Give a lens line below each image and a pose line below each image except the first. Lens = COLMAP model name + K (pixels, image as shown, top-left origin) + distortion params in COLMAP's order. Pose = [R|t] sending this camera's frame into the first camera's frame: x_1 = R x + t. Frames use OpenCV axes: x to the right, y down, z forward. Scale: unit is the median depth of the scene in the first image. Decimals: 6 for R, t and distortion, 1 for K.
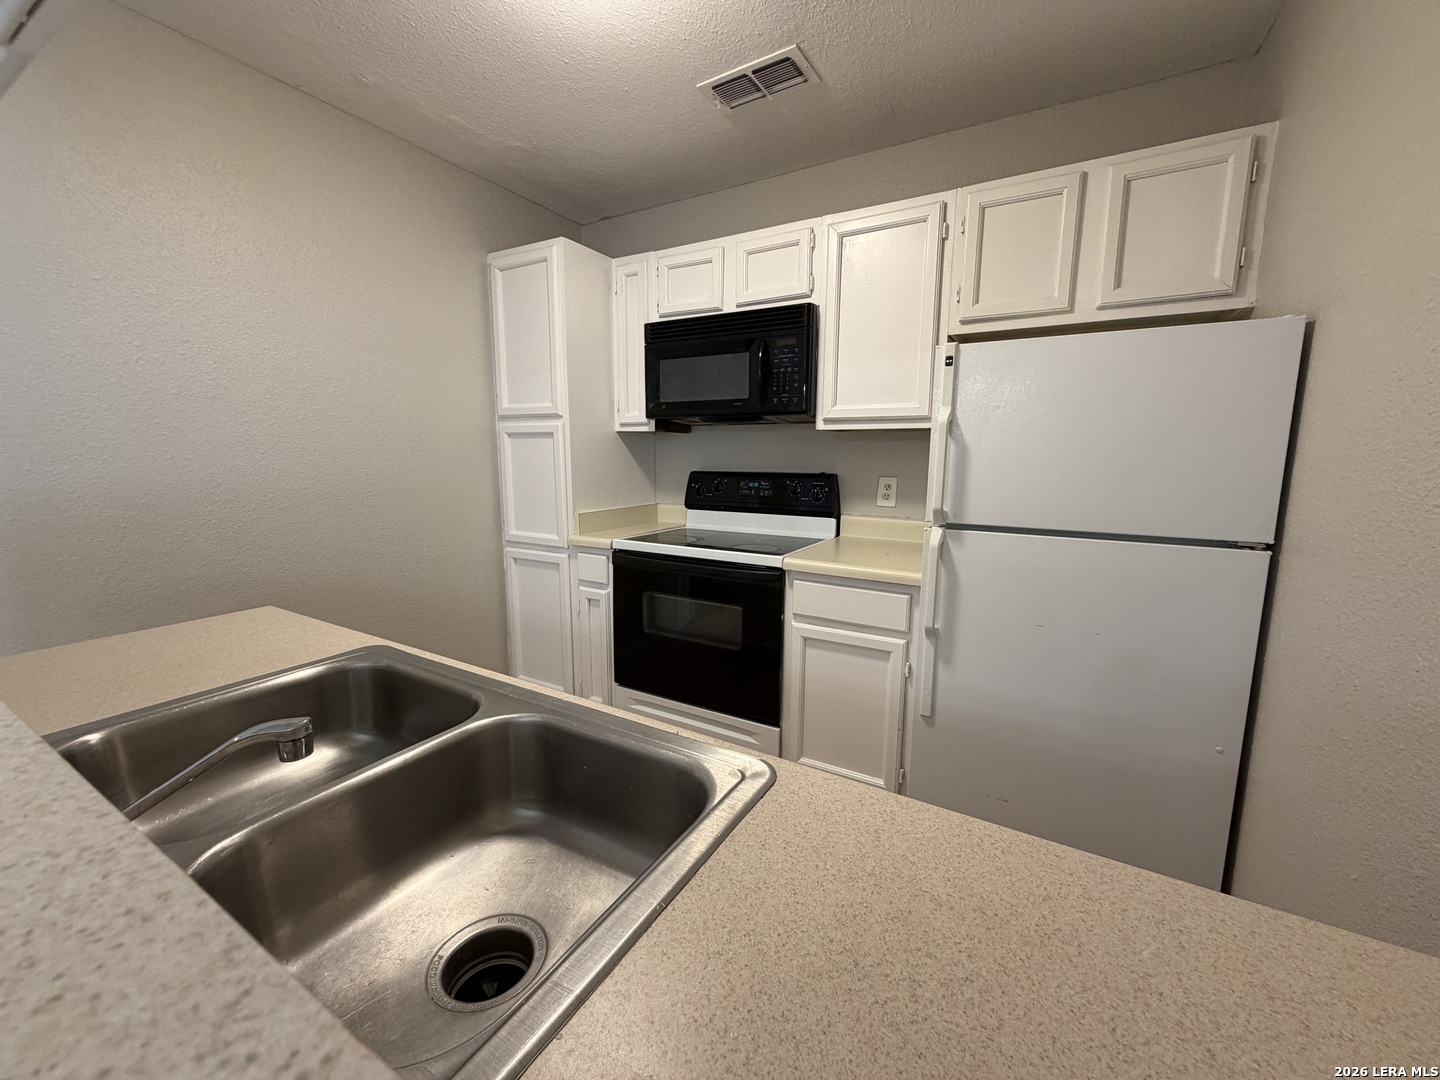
lens RADIAL K [[574.0, 0, 717.1], [0, 574.0, 538.9], [0, 0, 1]] dist [-0.001028, 0.000579]
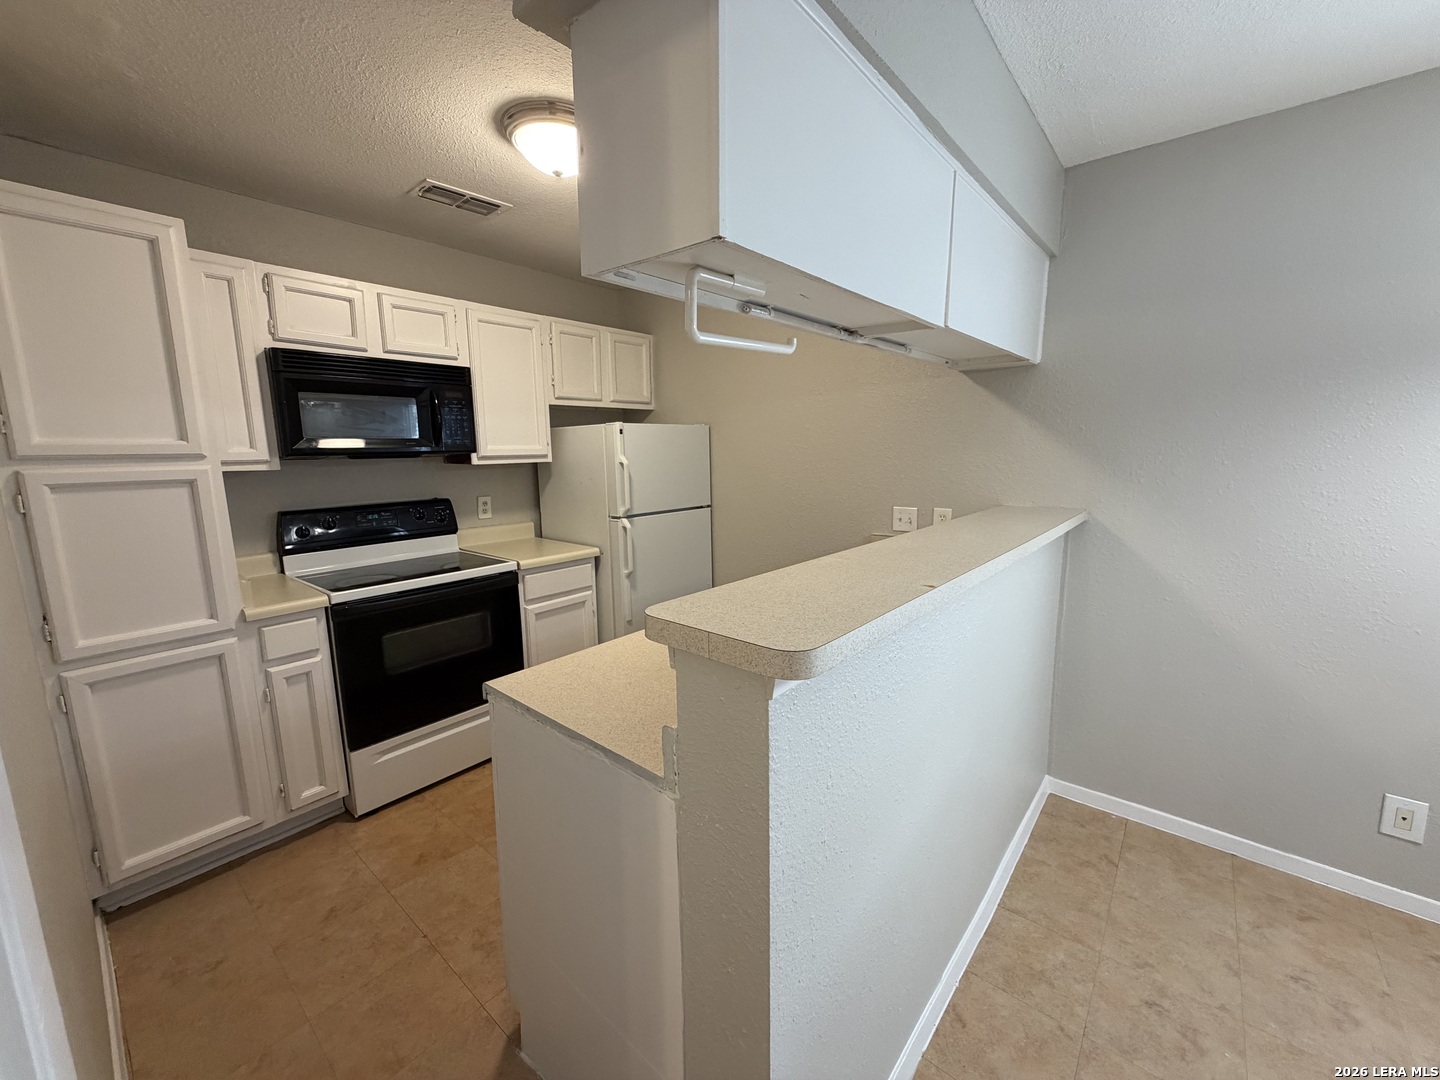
lens RADIAL K [[574.0, 0, 717.1], [0, 574.0, 538.9], [0, 0, 1]] dist [-0.001028, 0.000579]
pose [[0.176831, -0.166877, 0.969991, -0.915904], [0.160877, 0.977168, 0.138783, -0.109304], [-0.971004, 0.131508, 0.199641, 0.222600]]
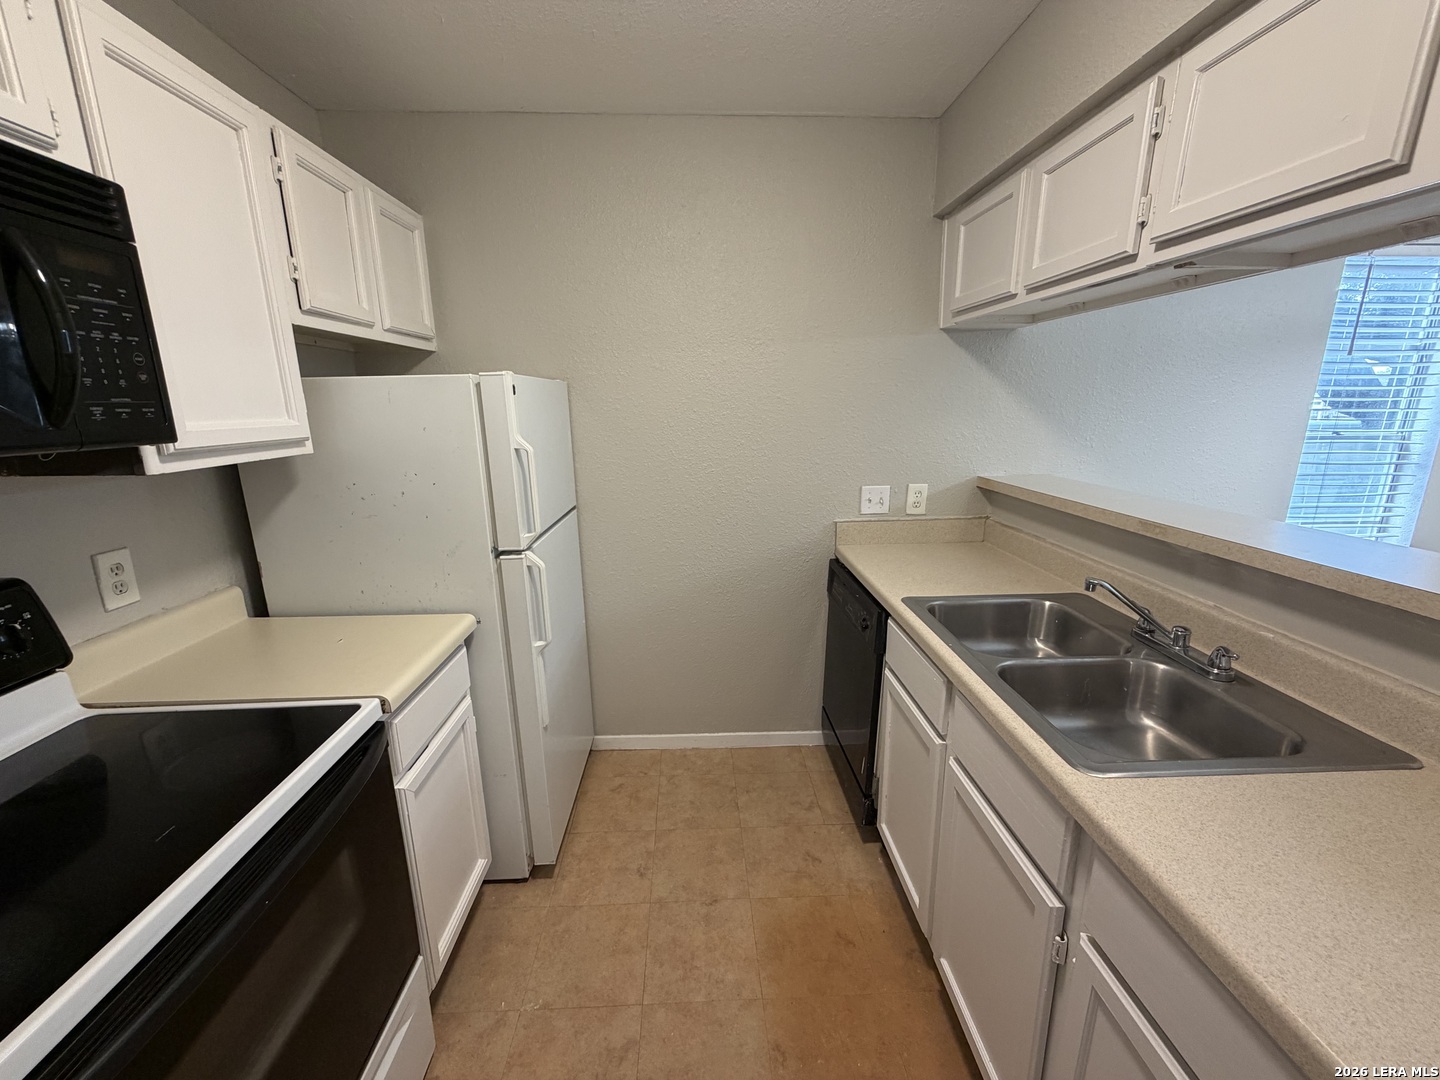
lens RADIAL K [[574.0, 0, 717.1], [0, 574.0, 538.9], [0, 0, 1]] dist [-0.001028, 0.000579]
pose [[-0.534956, -0.197300, 0.821520, -0.417483], [0.132874, 0.940604, 0.312424, -0.207792], [-0.834366, 0.276292, -0.476966, 0.788987]]
